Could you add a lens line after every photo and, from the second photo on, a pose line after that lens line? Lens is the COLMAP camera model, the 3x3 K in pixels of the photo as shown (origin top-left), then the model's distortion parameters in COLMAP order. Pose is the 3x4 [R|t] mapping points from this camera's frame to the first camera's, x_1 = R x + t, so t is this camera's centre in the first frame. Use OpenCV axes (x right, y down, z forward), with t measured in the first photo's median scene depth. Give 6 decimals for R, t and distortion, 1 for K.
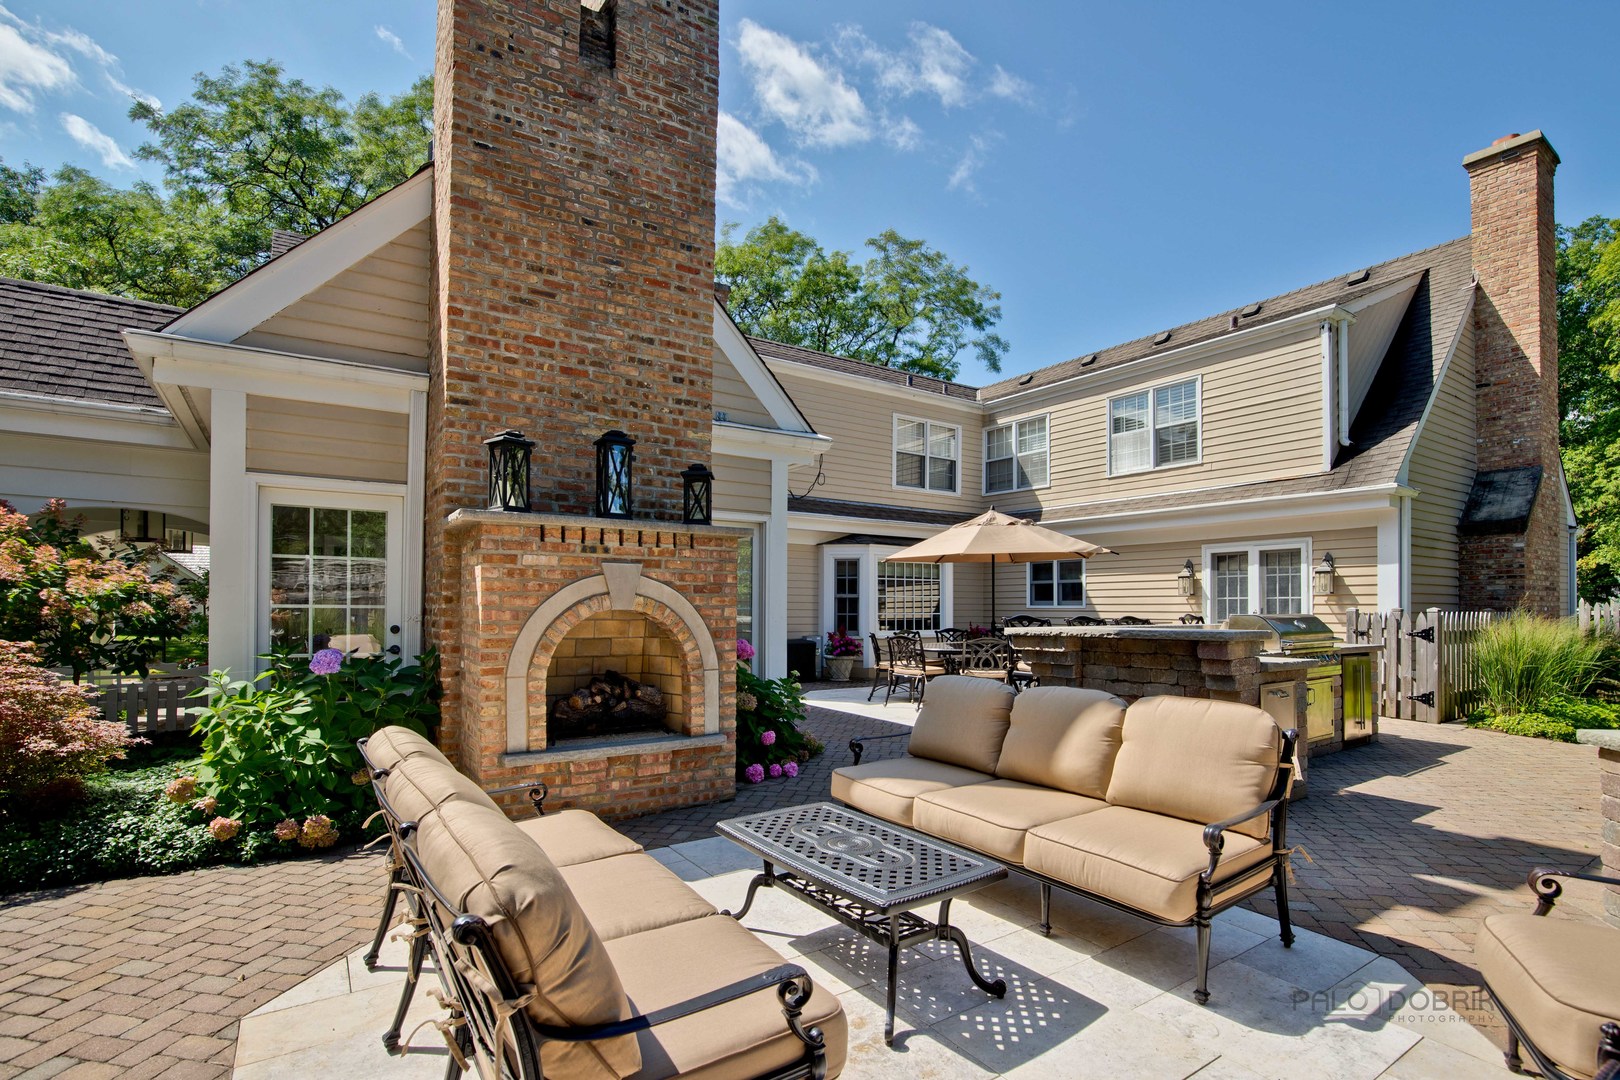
lens RADIAL K [[755.4, 0, 808.9], [0, 755.4, 598.3], [0, 0, 1]] dist [-0.014785, 0.000259]
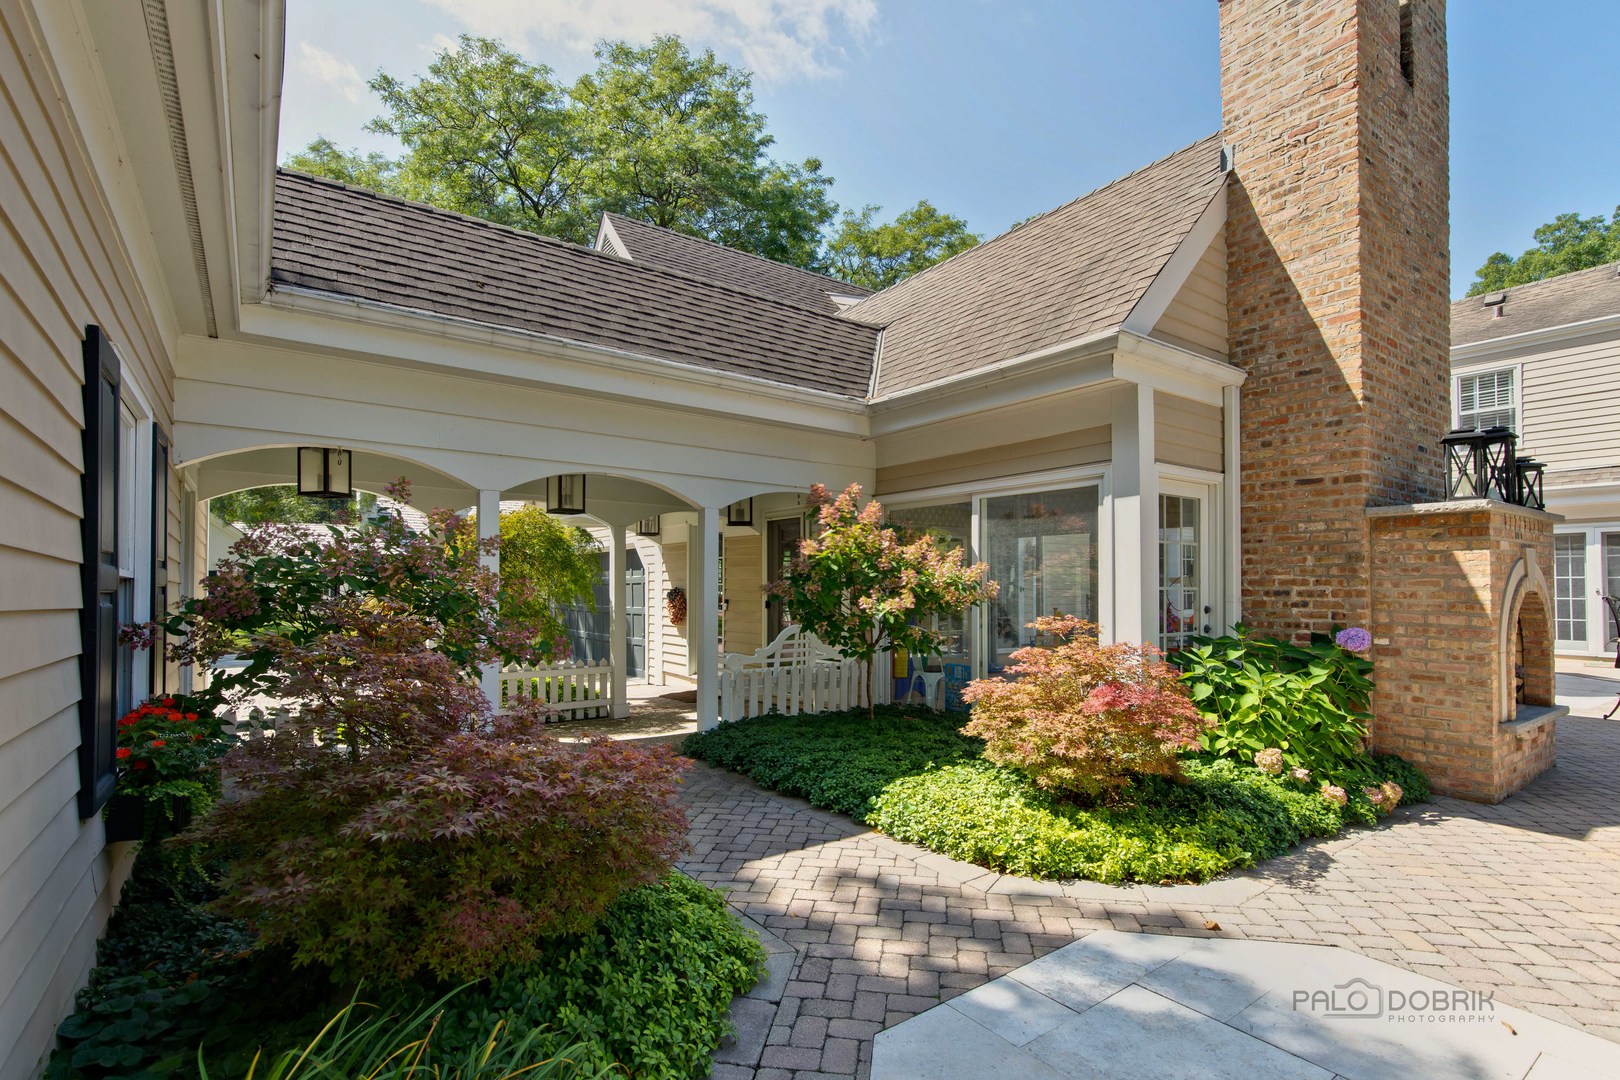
lens RADIAL K [[755.4, 0, 794.6], [0, 755.4, 587.7], [0, 0, 1]] dist [-0.014785, 0.000259]
pose [[0.999573, -0.004156, 0.028926, -0.286368], [0.003710, 0.999874, 0.015464, -0.002287], [-0.028987, -0.015350, 0.999462, -0.009716]]
